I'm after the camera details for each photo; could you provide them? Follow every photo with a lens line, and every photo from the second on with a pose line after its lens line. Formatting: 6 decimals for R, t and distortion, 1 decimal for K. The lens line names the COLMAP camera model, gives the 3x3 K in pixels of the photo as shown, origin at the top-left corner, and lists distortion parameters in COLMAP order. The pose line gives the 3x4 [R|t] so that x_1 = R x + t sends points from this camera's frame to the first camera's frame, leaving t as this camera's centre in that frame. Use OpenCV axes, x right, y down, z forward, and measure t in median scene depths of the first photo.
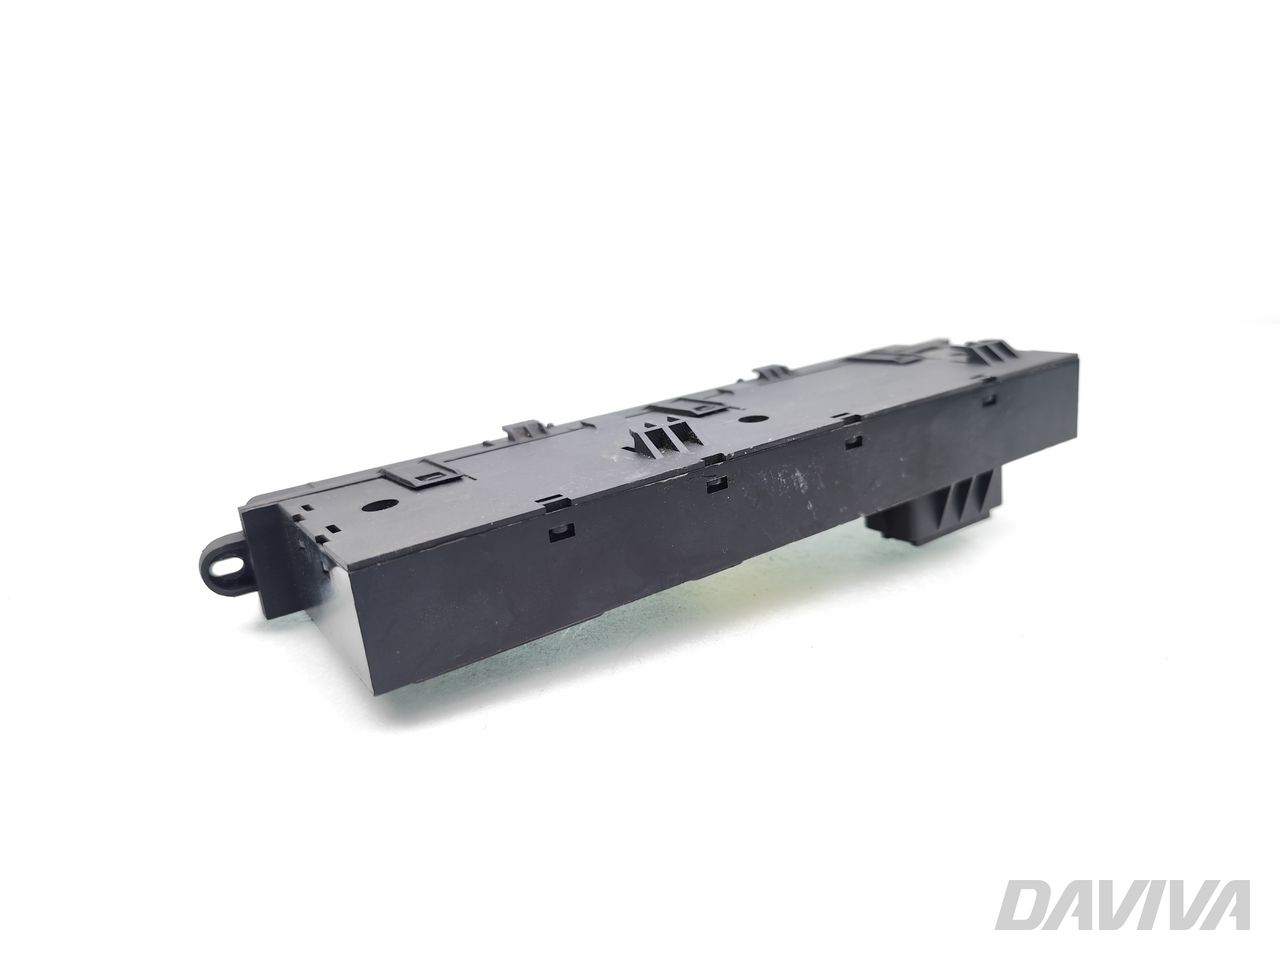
lens RADIAL K [[859.2, 0, 641.8], [0, 859.2, 481.2], [0, 0, 1]] dist [-0.006332, -0.001400]
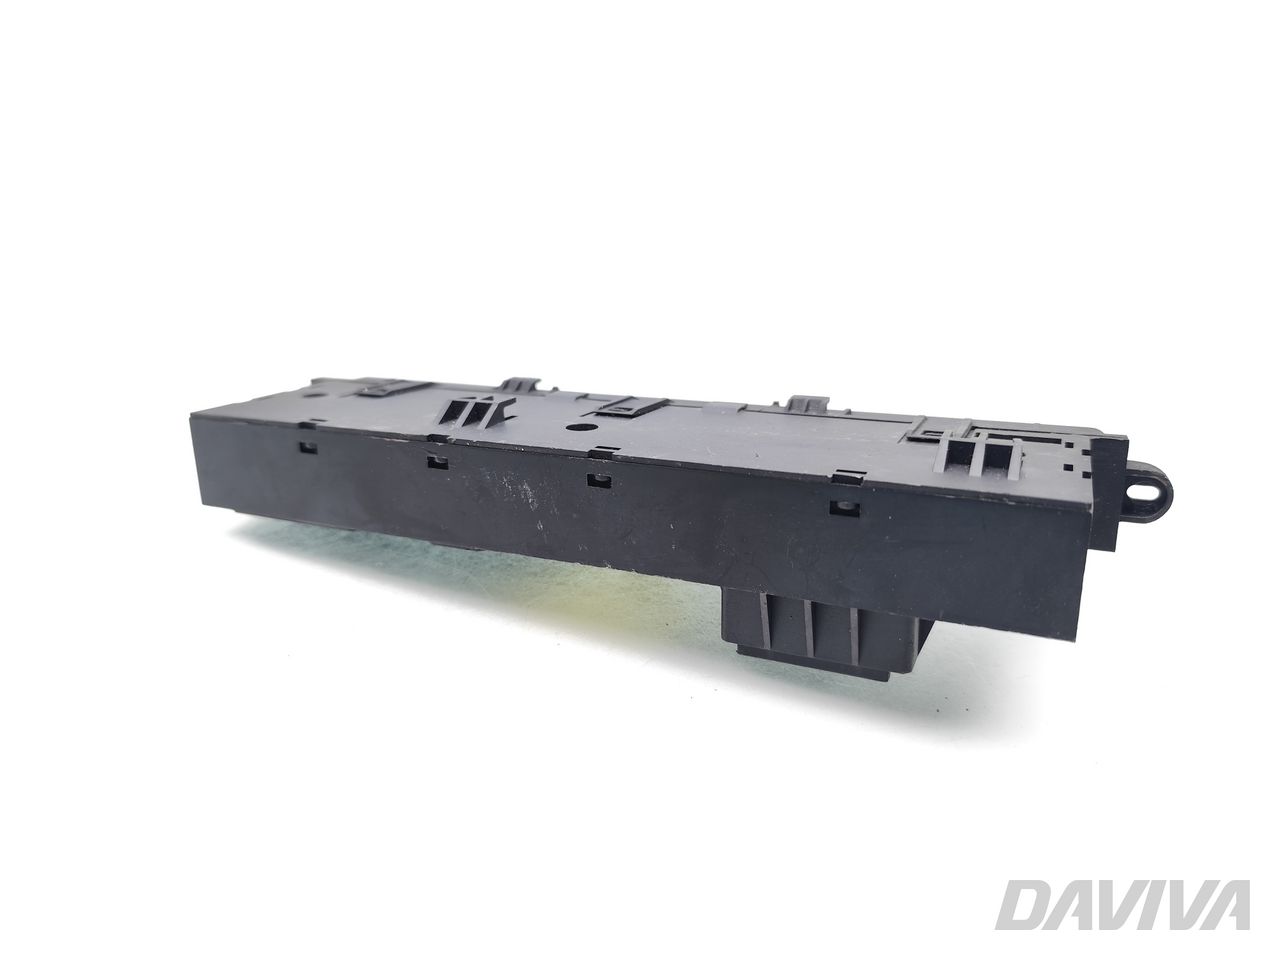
lens RADIAL K [[859.2, 0, 639.3], [0, 859.2, 479.4], [0, 0, 1]] dist [-0.006332, -0.001400]
pose [[0.547195, 0.350556, -0.760058, 0.946160], [-0.259917, 0.934343, 0.243816, -0.273516], [0.795626, 0.064137, 0.602383, 0.525243]]
